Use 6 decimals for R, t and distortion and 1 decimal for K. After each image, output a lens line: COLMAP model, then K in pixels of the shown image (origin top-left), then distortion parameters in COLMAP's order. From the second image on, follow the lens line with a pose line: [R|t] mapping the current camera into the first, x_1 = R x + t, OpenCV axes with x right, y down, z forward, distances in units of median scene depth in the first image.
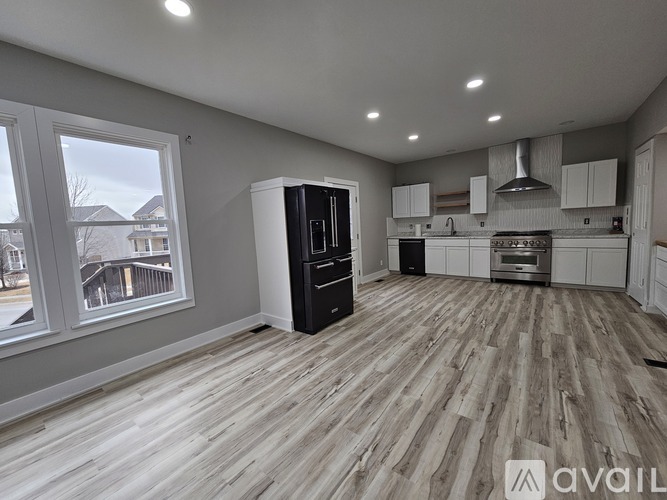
lens RADIAL K [[274.1, 0, 329.2], [0, 274.1, 249.7], [0, 0, 1]] dist [-0.001855, 0.000586]
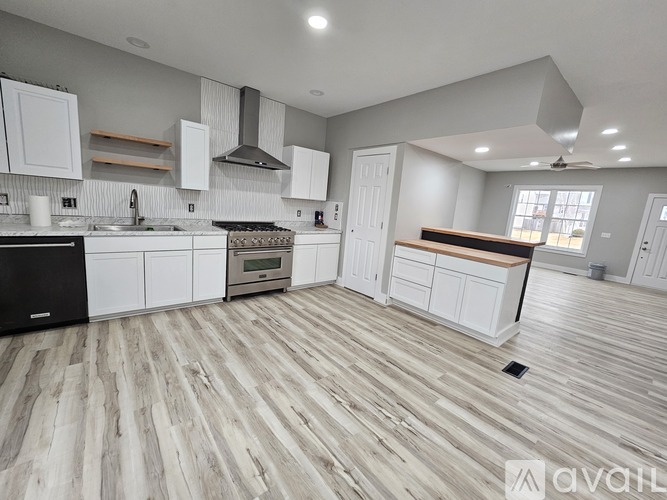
lens RADIAL K [[274.1, 0, 330.2], [0, 274.1, 247.9], [0, 0, 1]] dist [-0.001855, 0.000586]
pose [[0.203088, -0.093593, 0.974677, 0.051040], [0.000786, 0.995437, 0.095422, -0.106239], [-0.979160, -0.018613, 0.202234, 0.987478]]
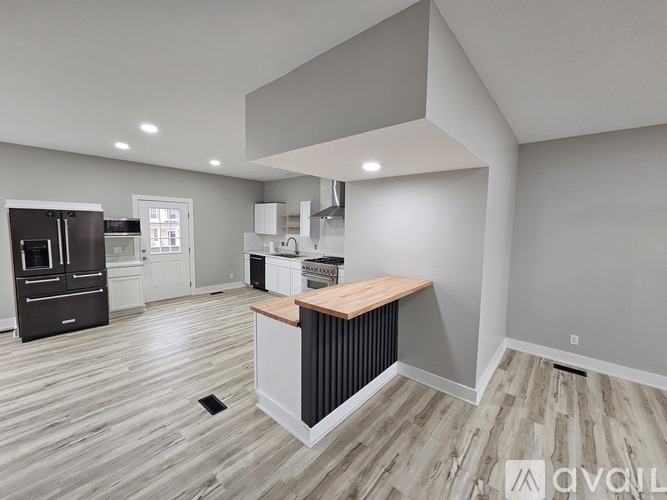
lens RADIAL K [[274.1, 0, 332.5], [0, 274.1, 250.0], [0, 0, 1]] dist [-0.001855, 0.000586]
pose [[0.996383, 0.075046, -0.039861, 1.127367], [-0.075043, 0.997179, 0.001564, -0.148924], [0.039866, 0.001433, 0.999204, -0.052948]]
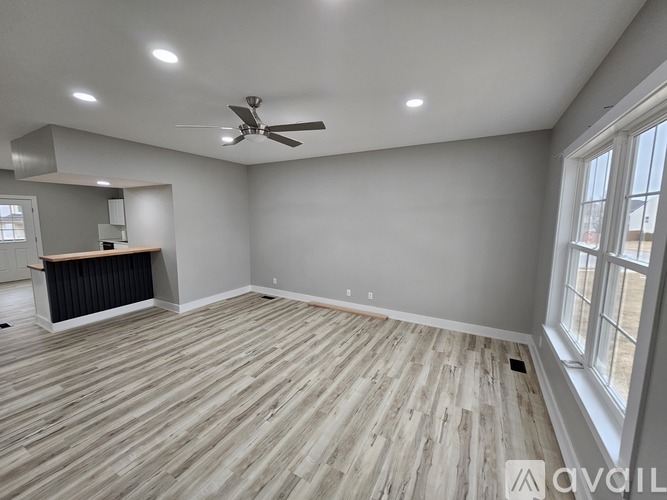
lens RADIAL K [[274.1, 0, 334.8], [0, 274.1, 251.2], [0, 0, 1]] dist [-0.001855, 0.000586]
pose [[0.985722, 0.037564, 0.164135, 2.028257], [-0.042442, 0.998752, 0.026316, -0.137634], [-0.162942, -0.032907, 0.986087, -0.752589]]
